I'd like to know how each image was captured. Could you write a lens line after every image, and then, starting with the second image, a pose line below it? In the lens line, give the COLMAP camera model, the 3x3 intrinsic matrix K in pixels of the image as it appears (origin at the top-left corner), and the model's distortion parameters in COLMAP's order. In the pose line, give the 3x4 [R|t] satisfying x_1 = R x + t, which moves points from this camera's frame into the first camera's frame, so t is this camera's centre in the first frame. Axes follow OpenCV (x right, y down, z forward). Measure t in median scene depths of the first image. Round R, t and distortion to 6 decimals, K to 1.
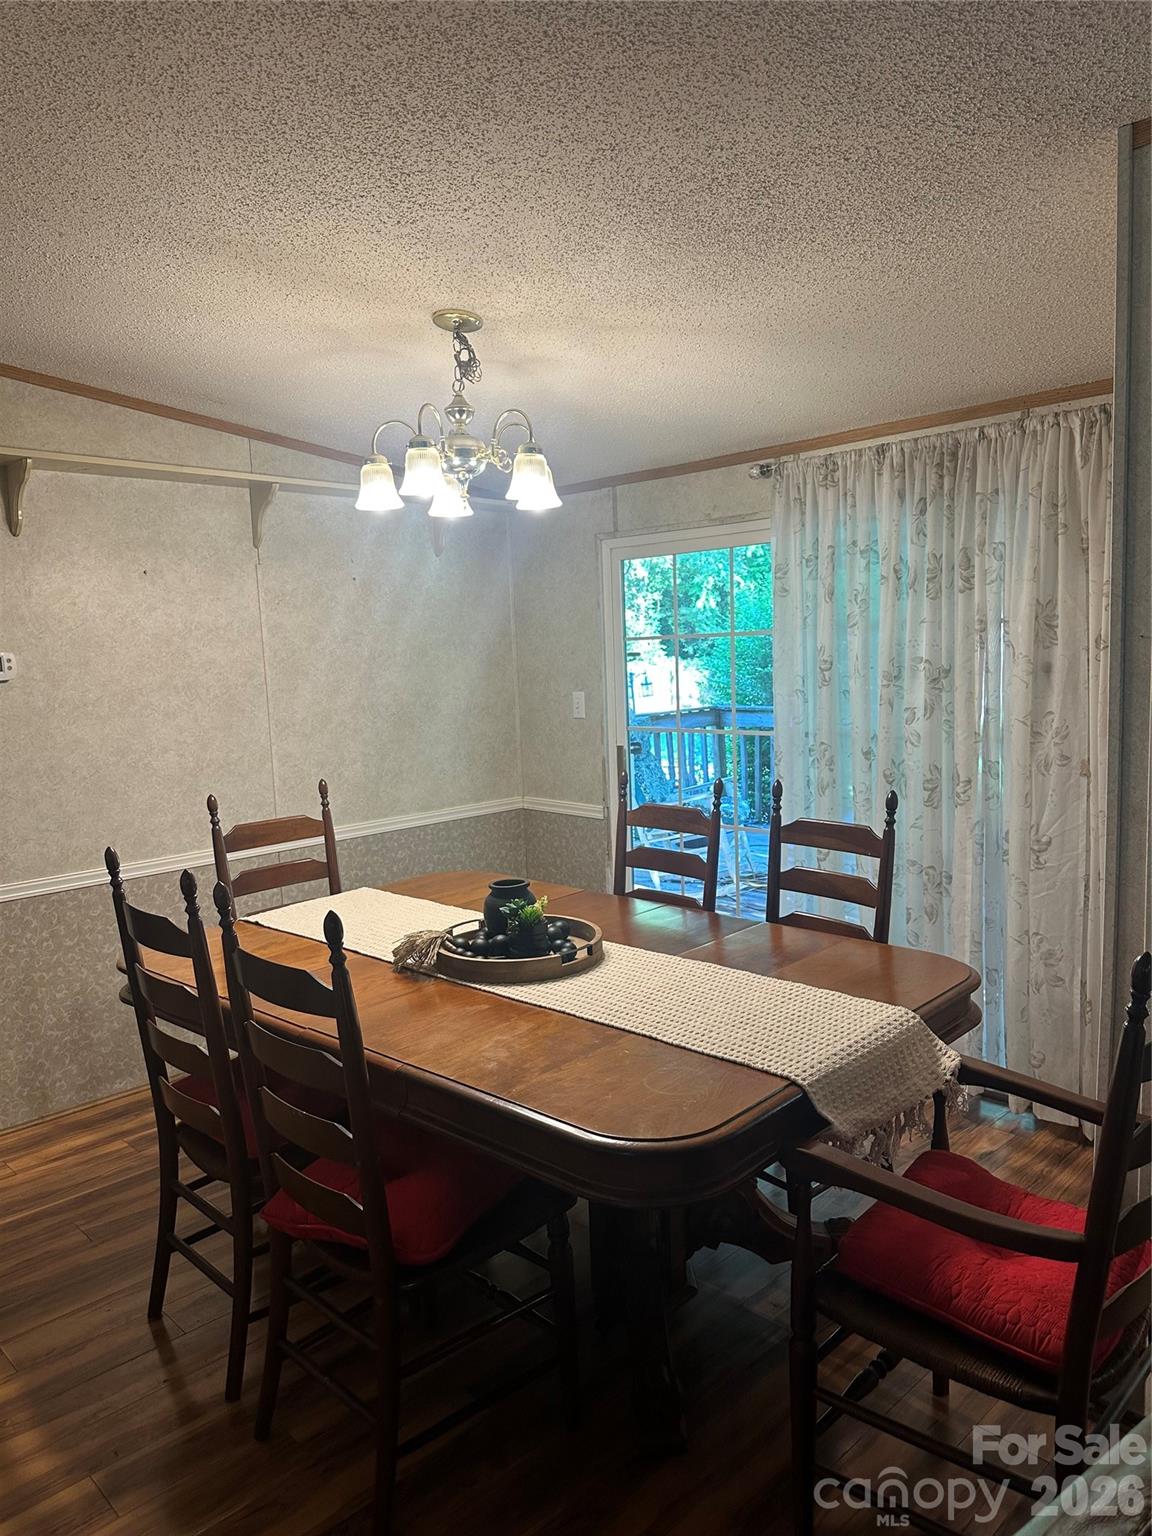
lens RADIAL K [[1072.8, 0, 573.2], [0, 1072.8, 764.4], [0, 0, 1]] dist [0.060262, -0.065124]
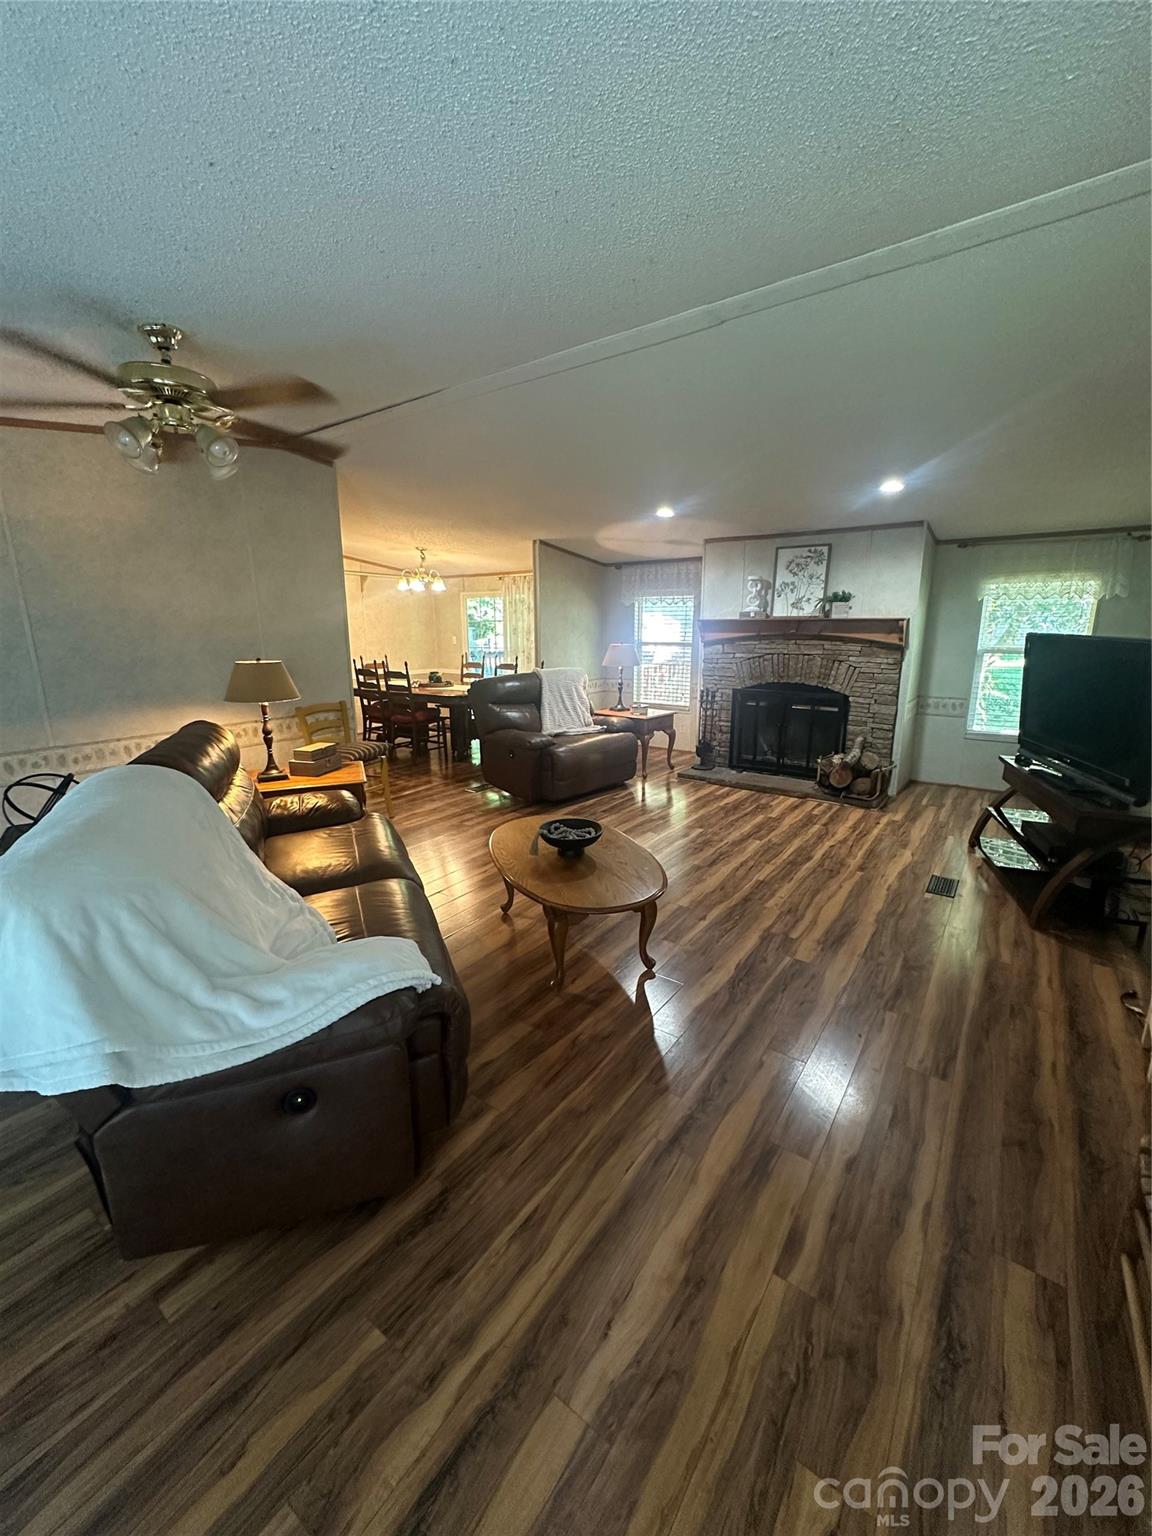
lens RADIAL K [[615.7, 0, 575.5], [0, 615.7, 762.7], [0, 0, 1]] dist [0.001431, 0.001556]
pose [[0.985884, -0.006369, 0.167310, 0.075630], [-0.011744, 0.994185, 0.107045, 0.162022], [-0.167019, -0.107499, 0.980076, -1.405047]]
